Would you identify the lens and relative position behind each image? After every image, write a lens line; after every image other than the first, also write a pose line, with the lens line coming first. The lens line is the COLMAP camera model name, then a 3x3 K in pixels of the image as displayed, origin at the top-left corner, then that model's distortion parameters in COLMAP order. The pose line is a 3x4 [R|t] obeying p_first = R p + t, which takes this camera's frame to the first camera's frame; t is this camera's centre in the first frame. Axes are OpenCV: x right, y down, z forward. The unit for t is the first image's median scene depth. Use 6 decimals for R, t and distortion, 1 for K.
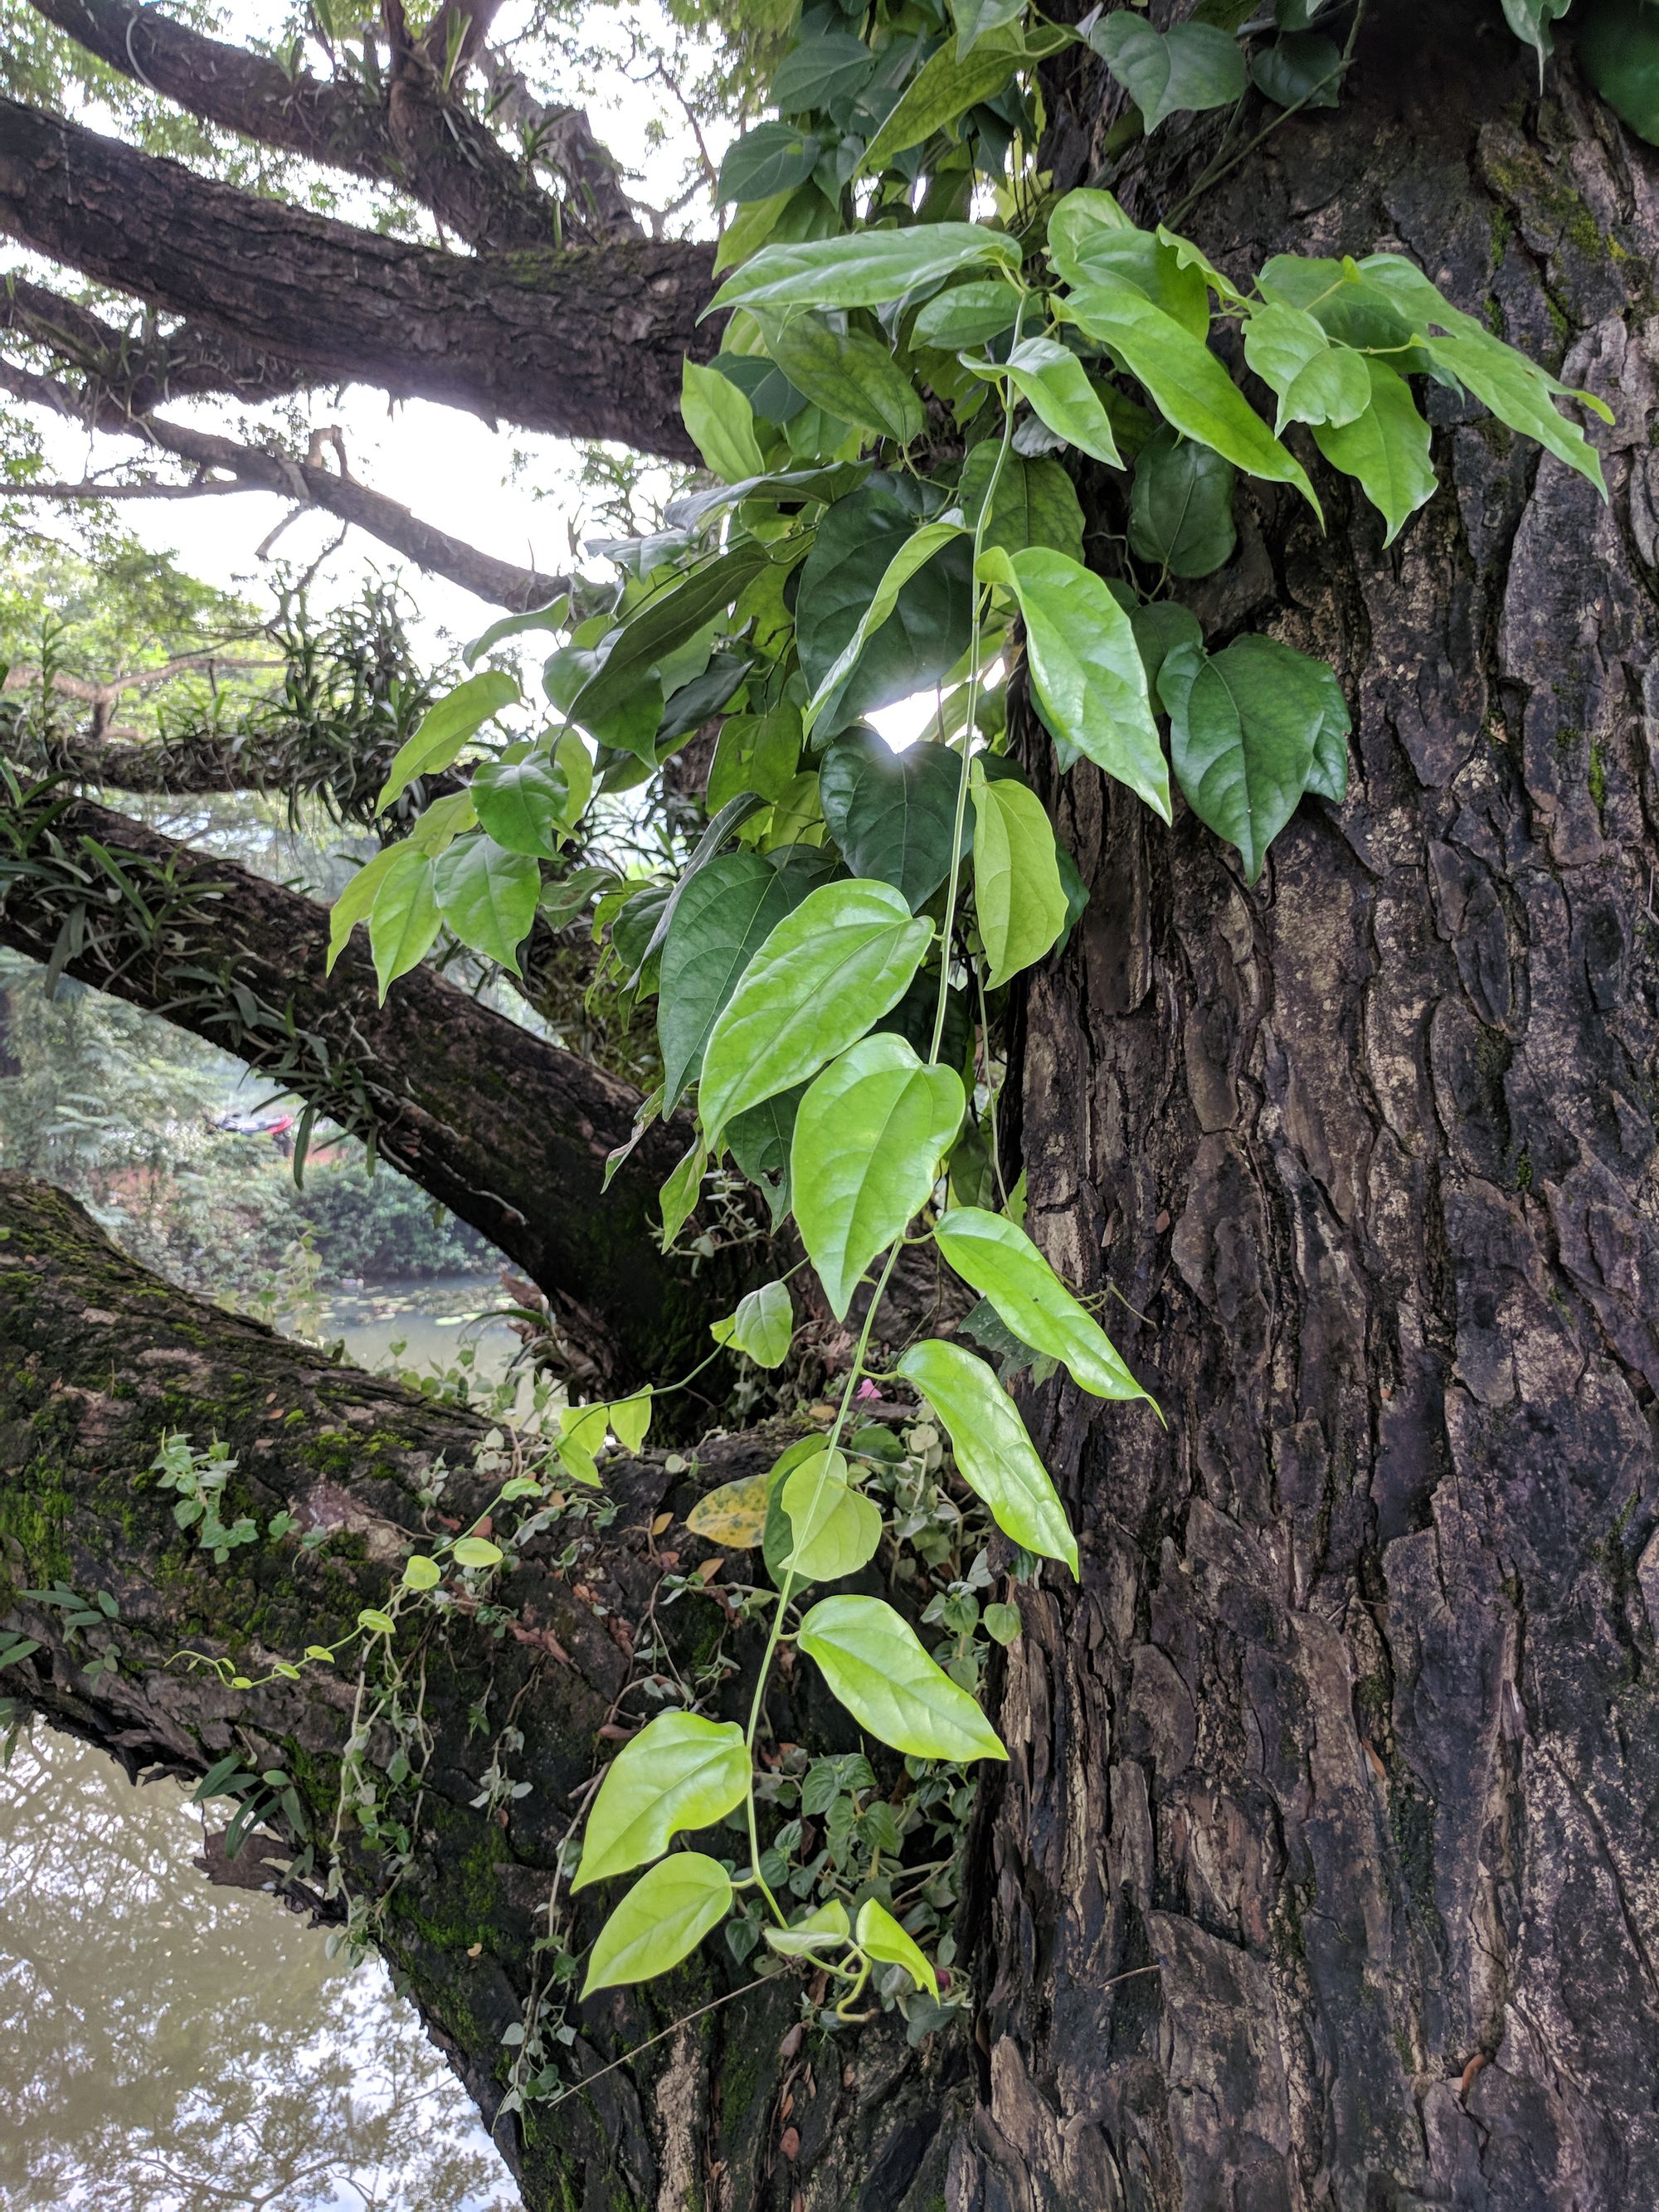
lens RADIAL K [[1735.6, 0, 726.5], [0, 1735.6, 1193.9], [0, 0, 1]] dist [-0.035767, 0.053545]
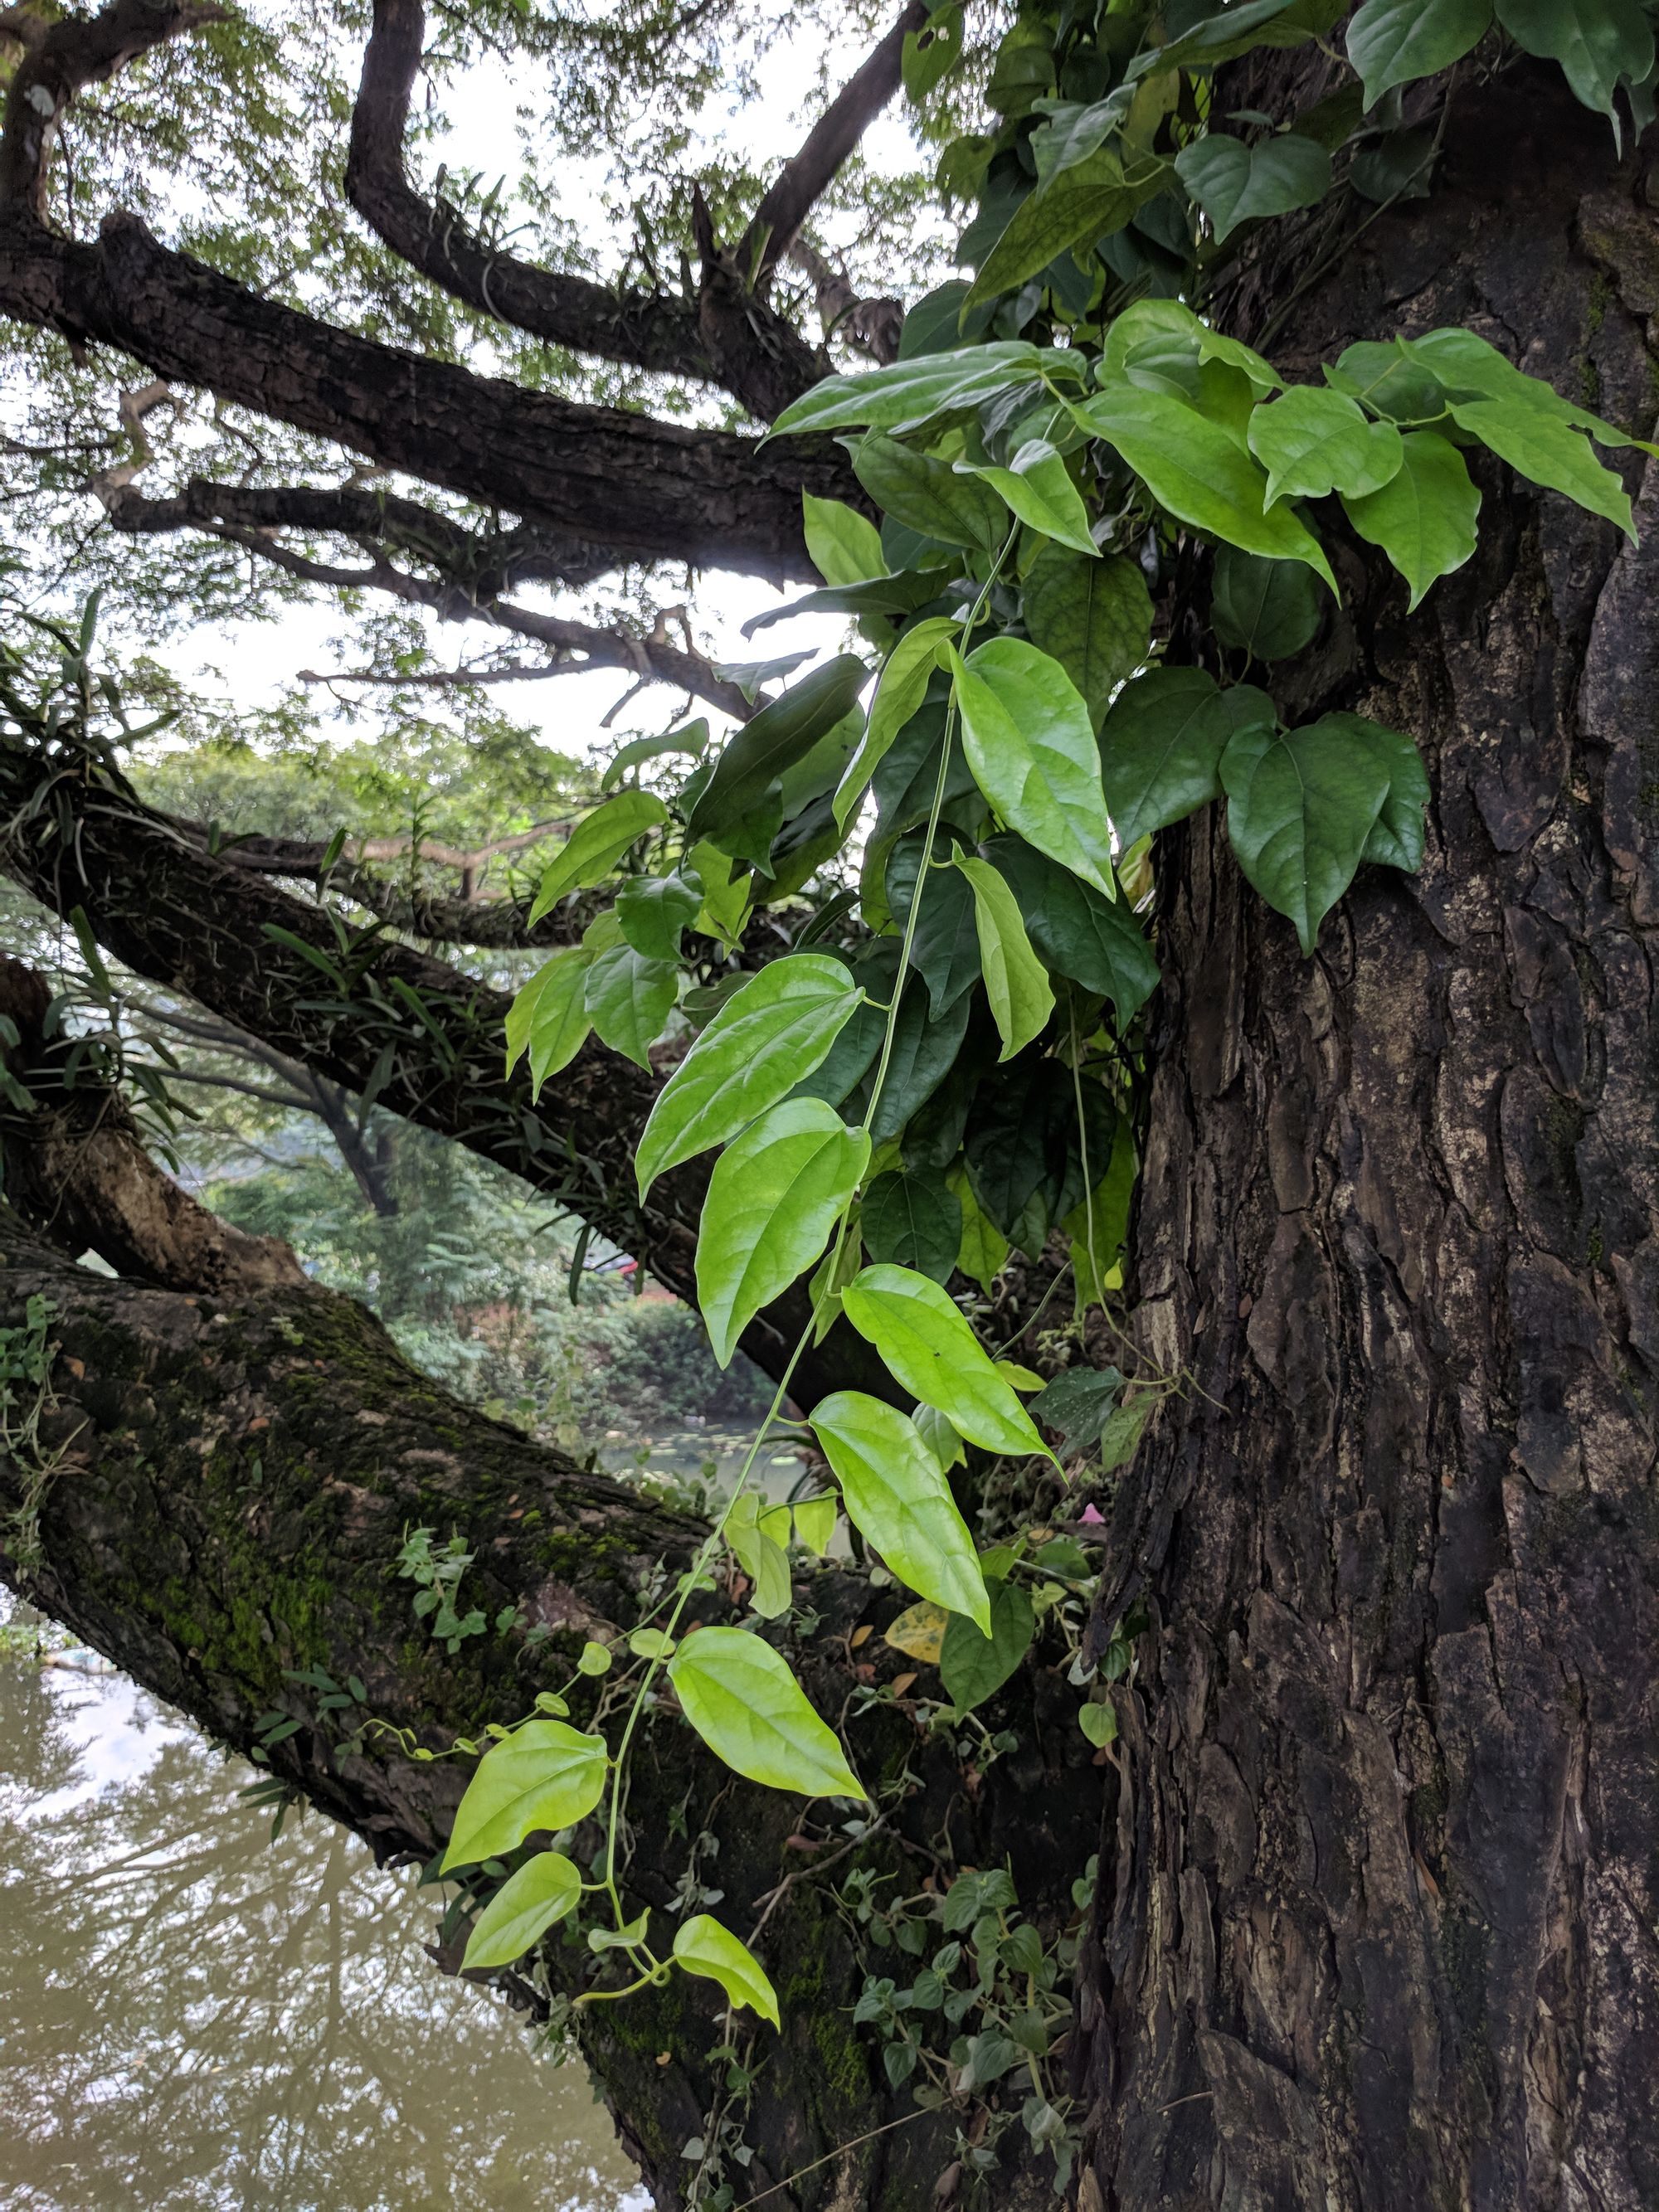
lens RADIAL K [[1735.6, 0, 726.5], [0, 1735.6, 1193.9], [0, 0, 1]] dist [-0.035767, 0.053545]
pose [[0.977121, 0.005016, -0.212626, 0.159118], [-0.023604, 0.996104, -0.084974, 0.039354], [0.211372, 0.088048, 0.973432, -0.010992]]
